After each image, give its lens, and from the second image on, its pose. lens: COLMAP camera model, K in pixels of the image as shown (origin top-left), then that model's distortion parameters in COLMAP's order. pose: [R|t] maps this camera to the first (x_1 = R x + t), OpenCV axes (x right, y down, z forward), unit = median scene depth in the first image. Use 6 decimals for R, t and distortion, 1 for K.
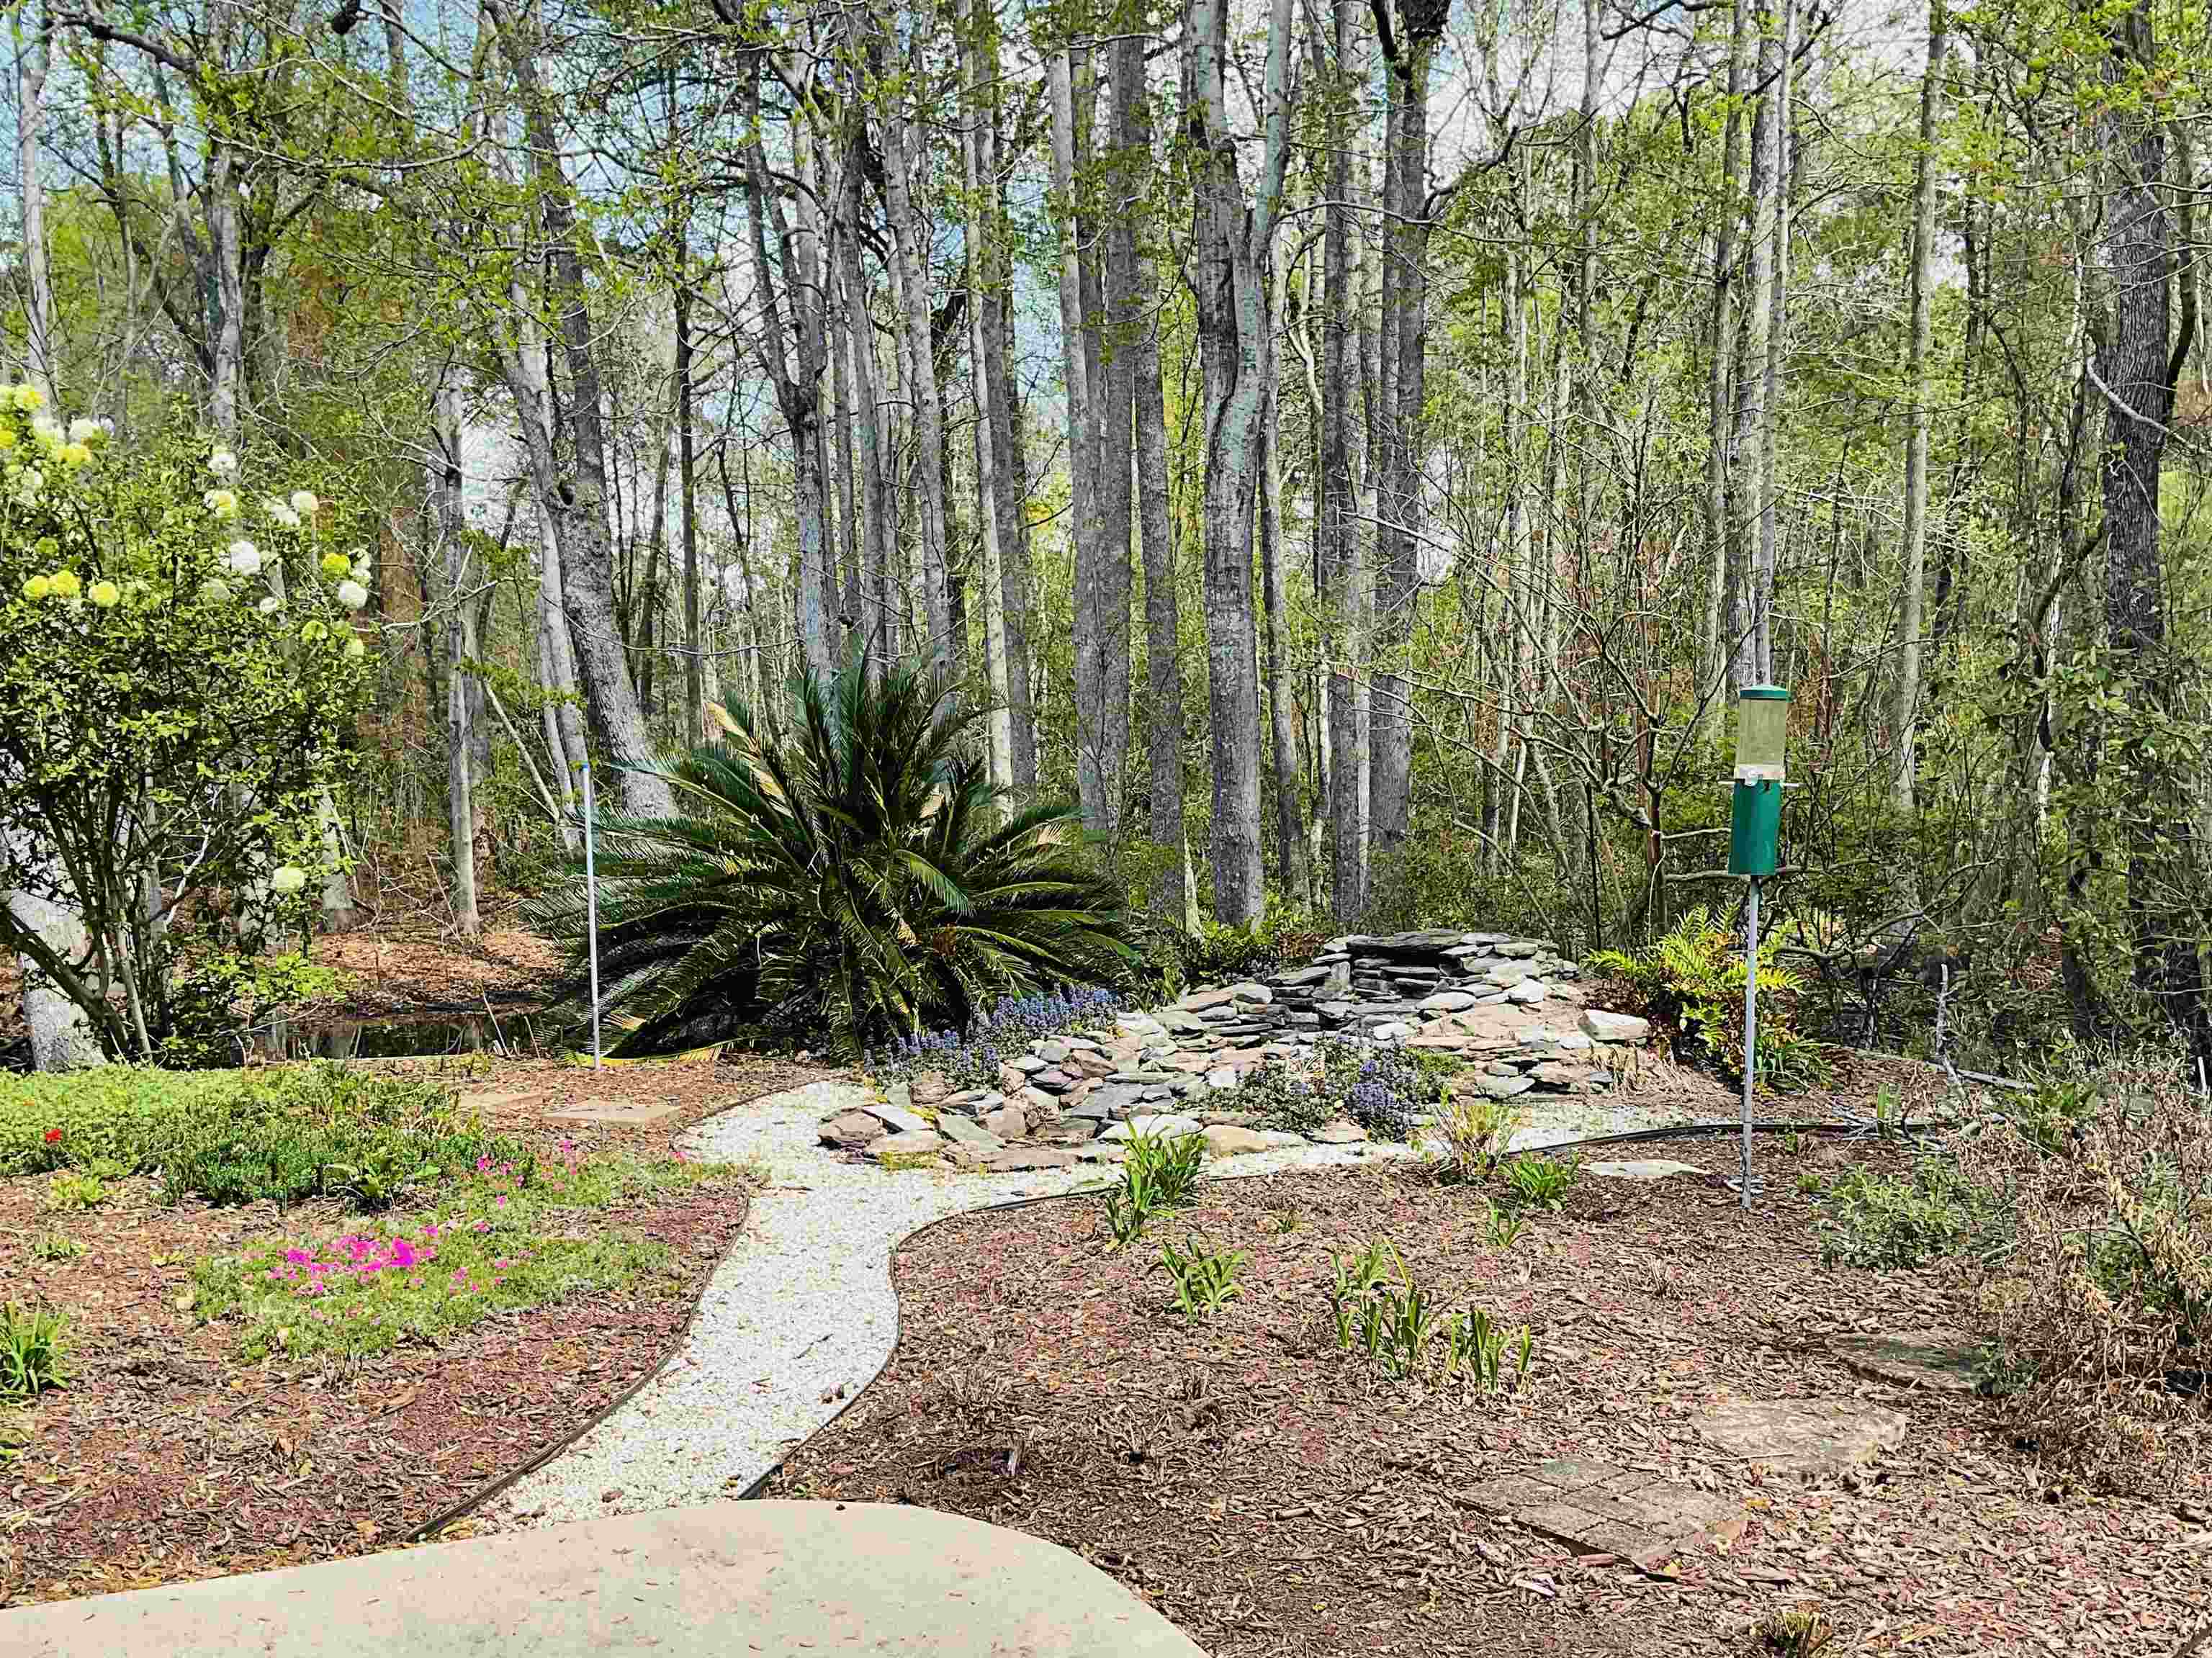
lens RADIAL K [[2141.1, 0, 1105.7], [0, 2141.1, 983.8], [0, 0, 1]] dist [0.109908, -0.289786]
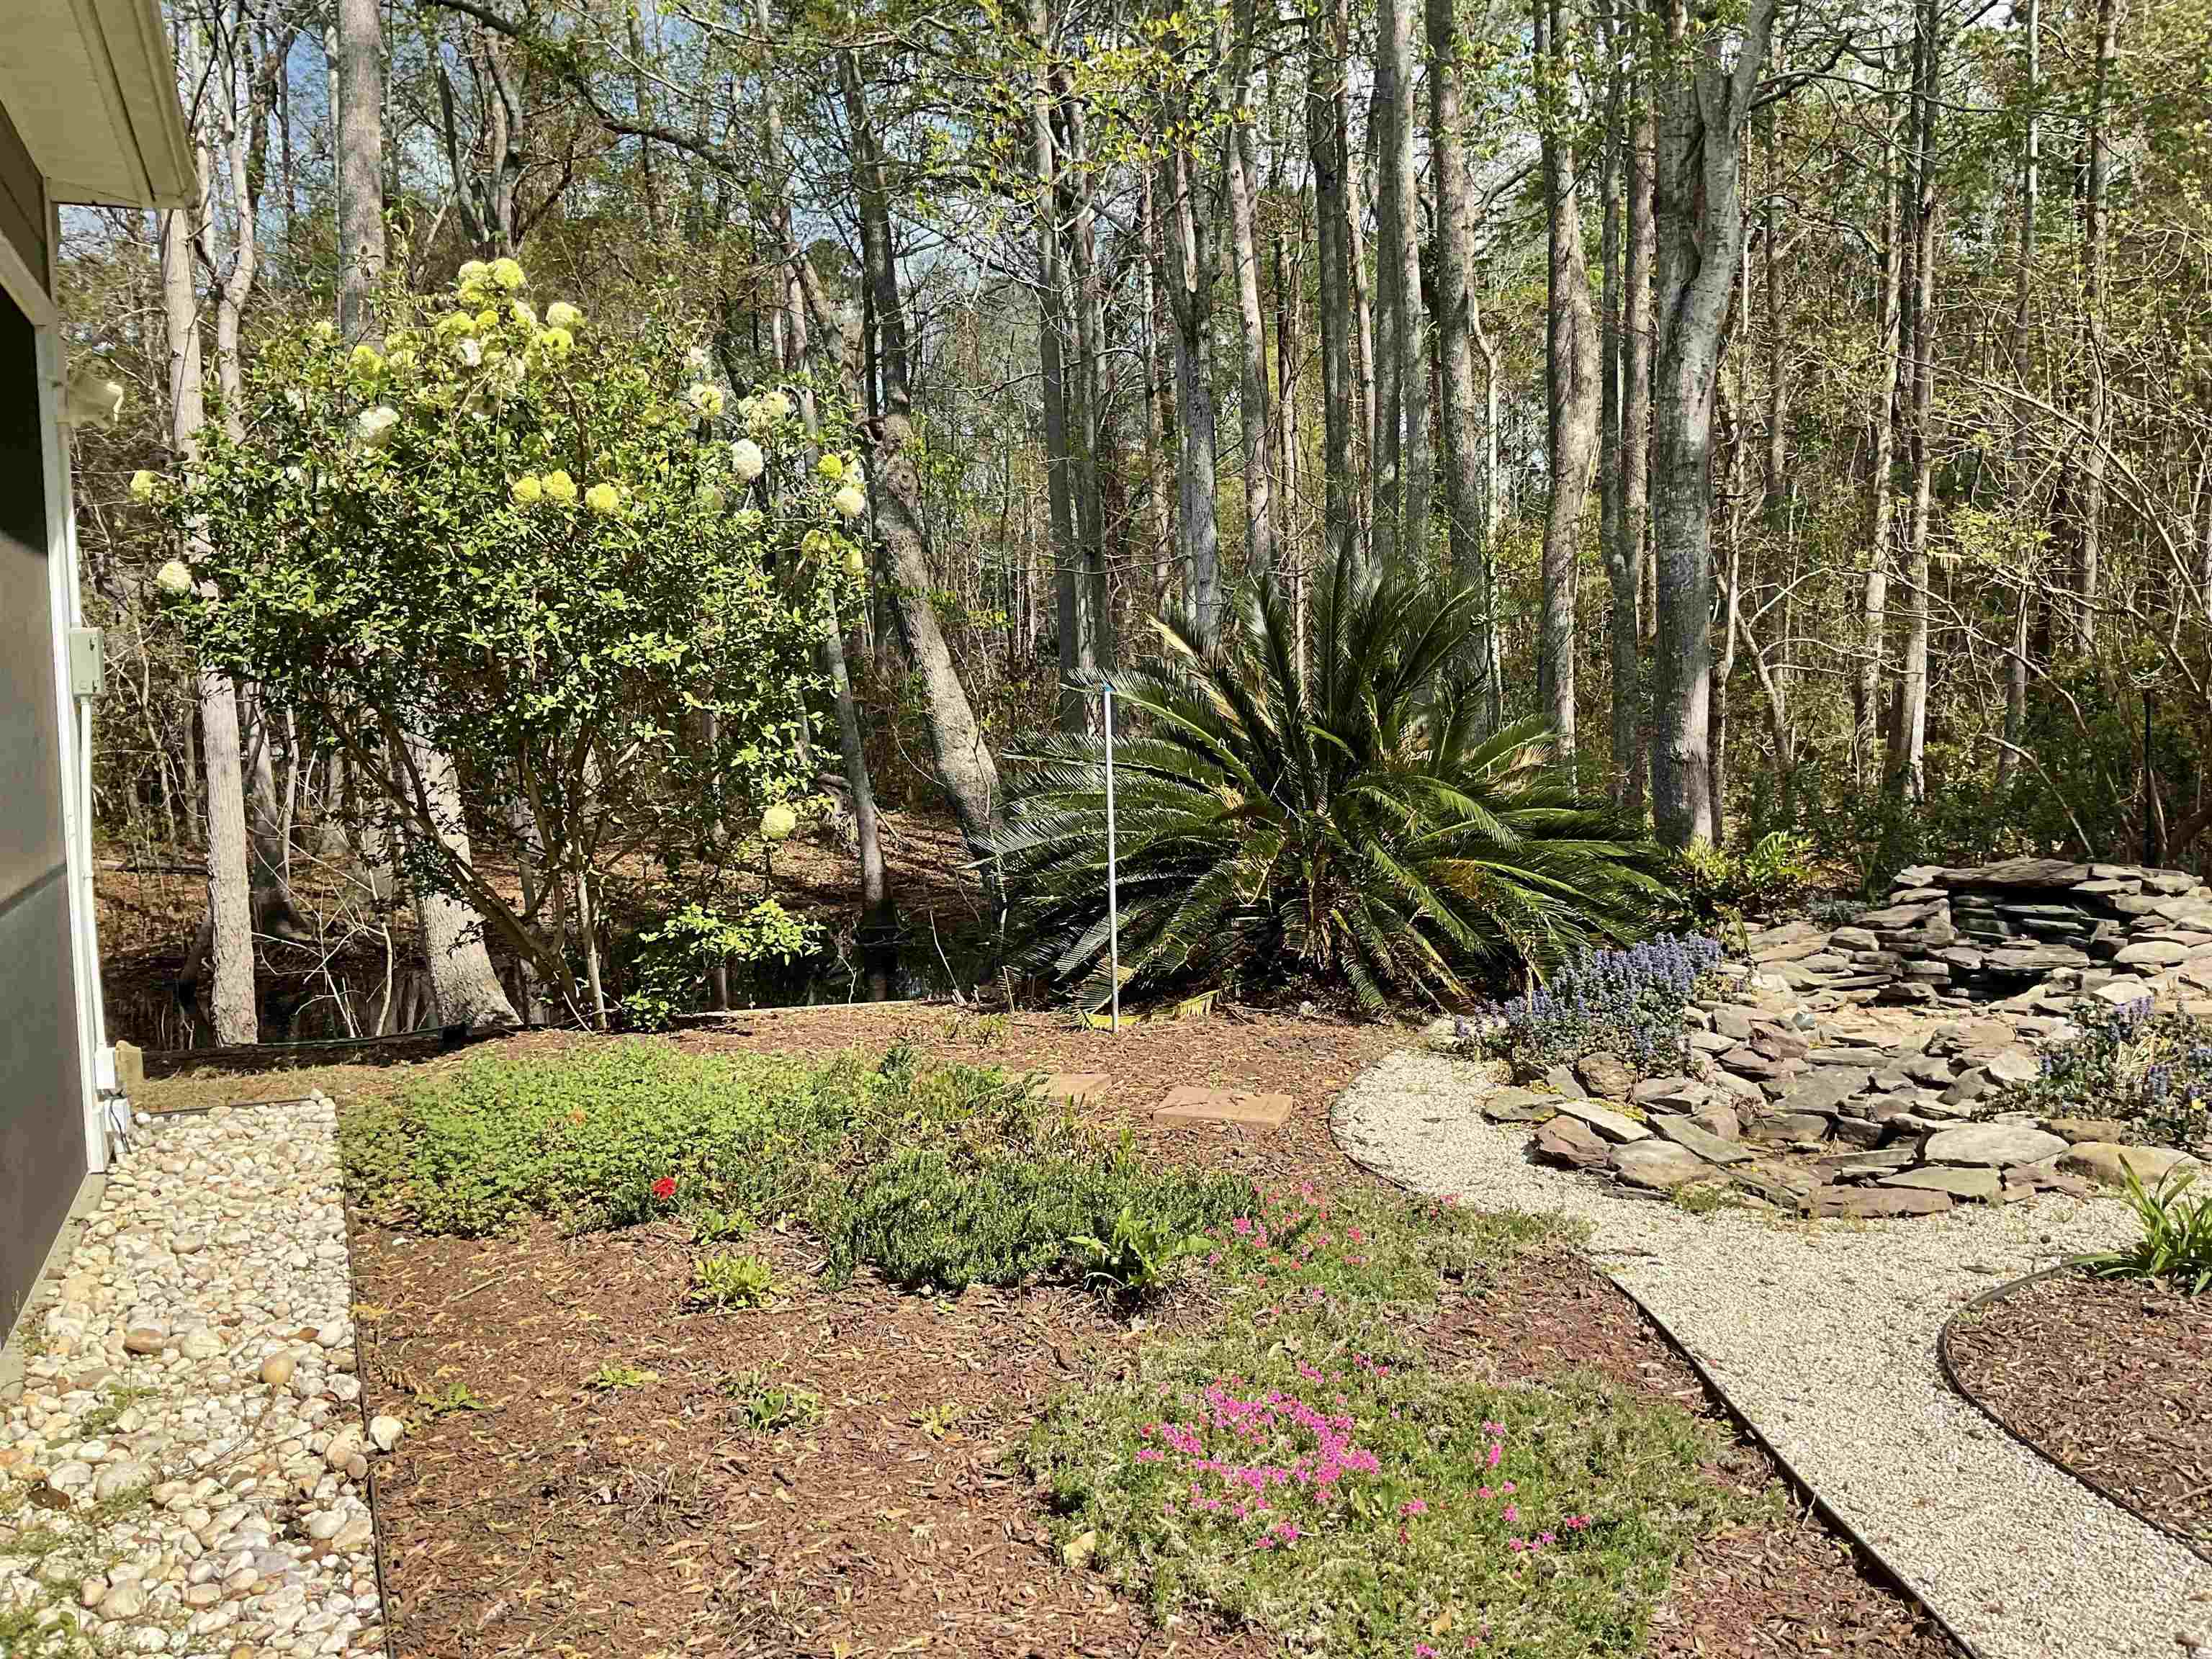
lens RADIAL K [[1902.7, 0, 1106.0], [0, 1902.7, 829.5], [0, 0, 1]] dist [0.082951, -0.170789]
pose [[0.997834, -0.010855, -0.064878, -0.187066], [0.009152, 0.999607, -0.026485, -0.022404], [0.065140, 0.025834, 0.997542, 0.220130]]
